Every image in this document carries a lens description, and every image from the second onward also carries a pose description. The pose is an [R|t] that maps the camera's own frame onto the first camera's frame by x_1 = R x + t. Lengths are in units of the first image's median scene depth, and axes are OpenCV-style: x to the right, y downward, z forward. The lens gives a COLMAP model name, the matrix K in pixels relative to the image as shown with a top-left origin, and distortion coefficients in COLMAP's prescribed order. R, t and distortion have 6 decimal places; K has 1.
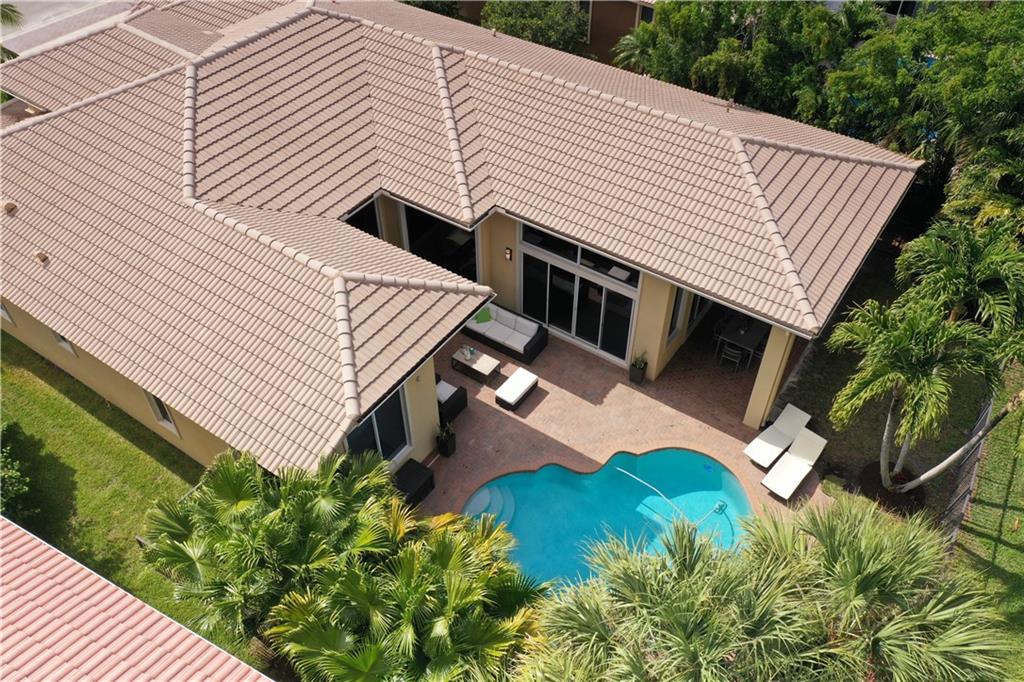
lens RADIAL K [[813.1, 0, 516.8], [0, 813.1, 342.4], [0, 0, 1]] dist [0.008646, 0.006272]
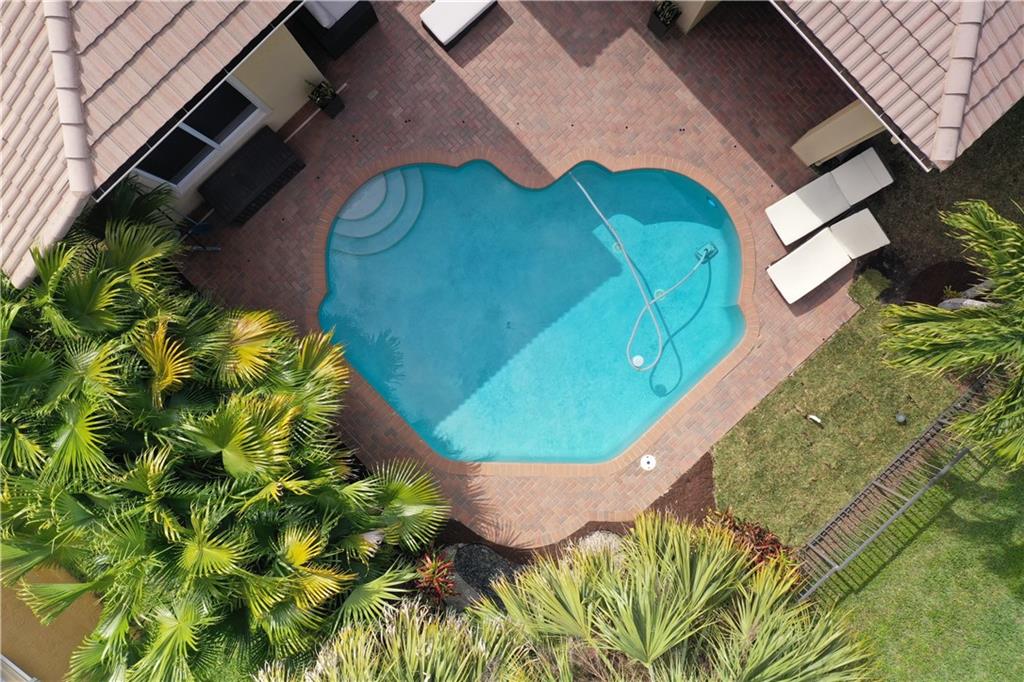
lens RADIAL K [[813.1, 0, 516.8], [0, 813.1, 342.4], [0, 0, 1]] dist [0.008646, 0.006272]
pose [[0.976445, 0.215575, 0.009108, 0.095476], [-0.155001, 0.671459, 0.724650, -0.238573], [0.150100, -0.708993, 0.689057, 0.426712]]
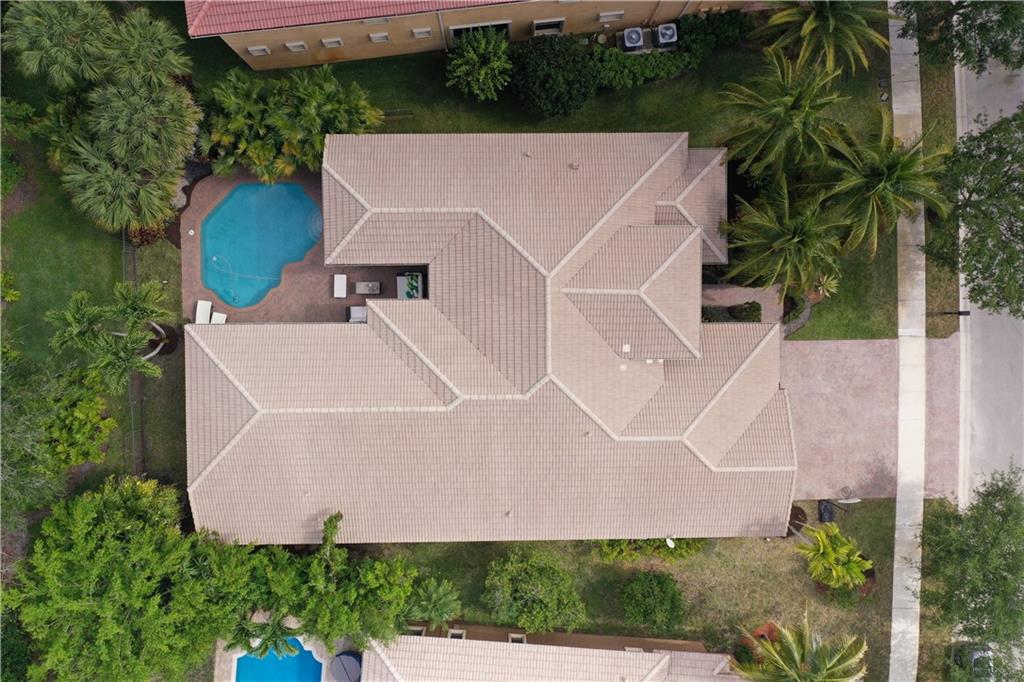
lens RADIAL K [[813.1, 0, 516.8], [0, 813.1, 342.4], [0, 0, 1]] dist [0.008646, 0.006272]
pose [[-0.820837, 0.571163, -0.000015, -0.280751], [-0.415964, -0.597777, 0.685300, -1.597383], [0.391409, 0.562526, 0.728261, -0.174000]]
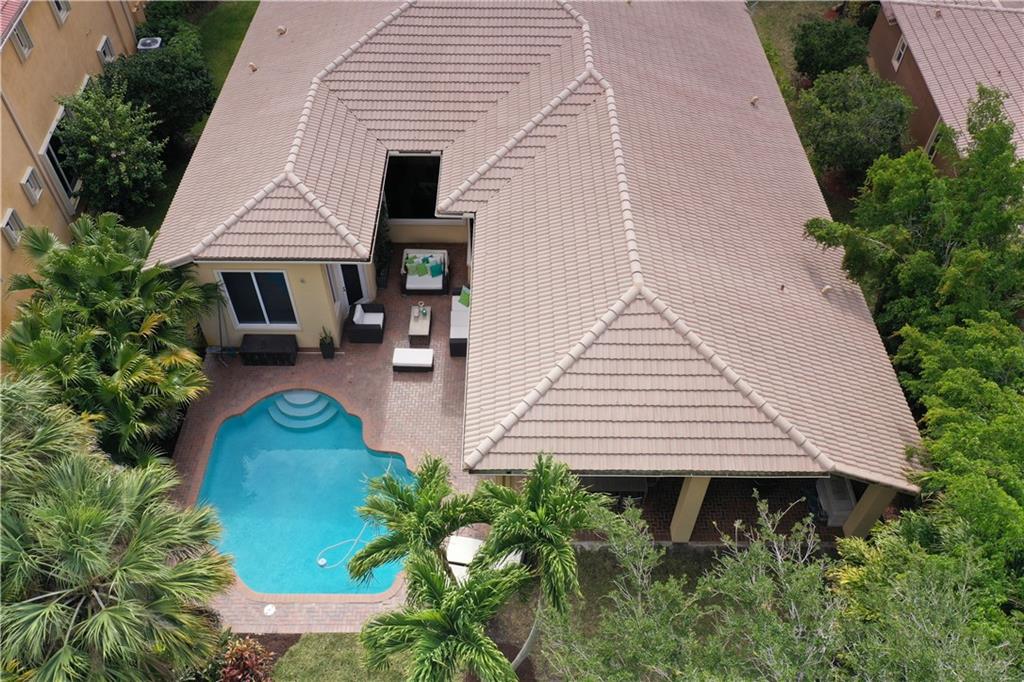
lens RADIAL K [[813.1, 0, 516.8], [0, 813.1, 342.4], [0, 0, 1]] dist [0.008646, 0.006272]
pose [[0.564874, 0.616590, -0.548393, 0.715313], [-0.584960, 0.767950, 0.260910, -0.354684], [0.582013, 0.173407, 0.794475, 0.198405]]
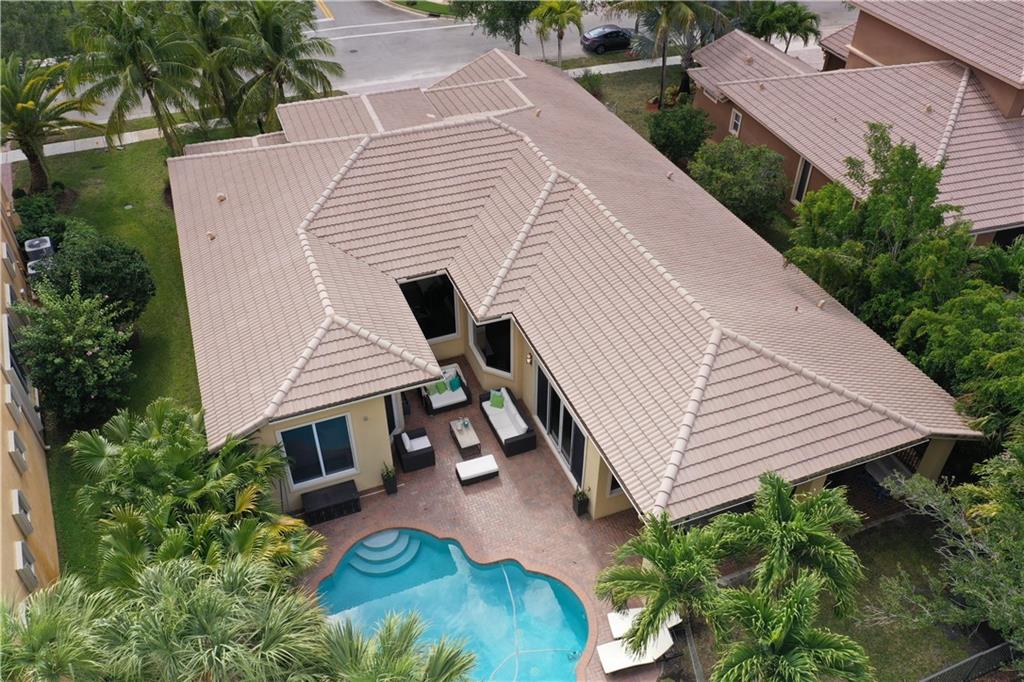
lens RADIAL K [[813.1, 0, 516.8], [0, 813.1, 342.4], [0, 0, 1]] dist [0.008646, 0.006272]
pose [[0.829620, 0.352048, -0.433351, 0.496975], [-0.392811, 0.919606, -0.004935, -0.127964], [0.396775, 0.174319, 0.901212, -0.027388]]
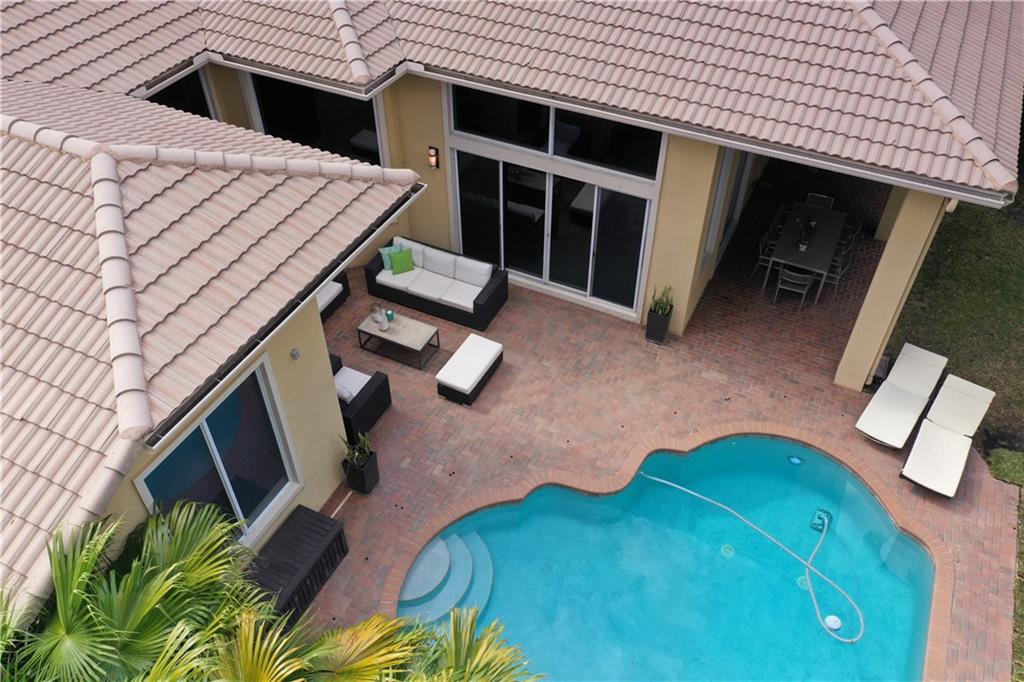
lens RADIAL K [[813.1, 0, 516.8], [0, 813.1, 342.4], [0, 0, 1]] dist [0.008646, 0.006272]
pose [[0.989191, -0.100675, 0.106611, -0.030268], [0.102977, 0.994550, -0.016298, 0.054140], [-0.104389, 0.027100, 0.994167, 0.411565]]
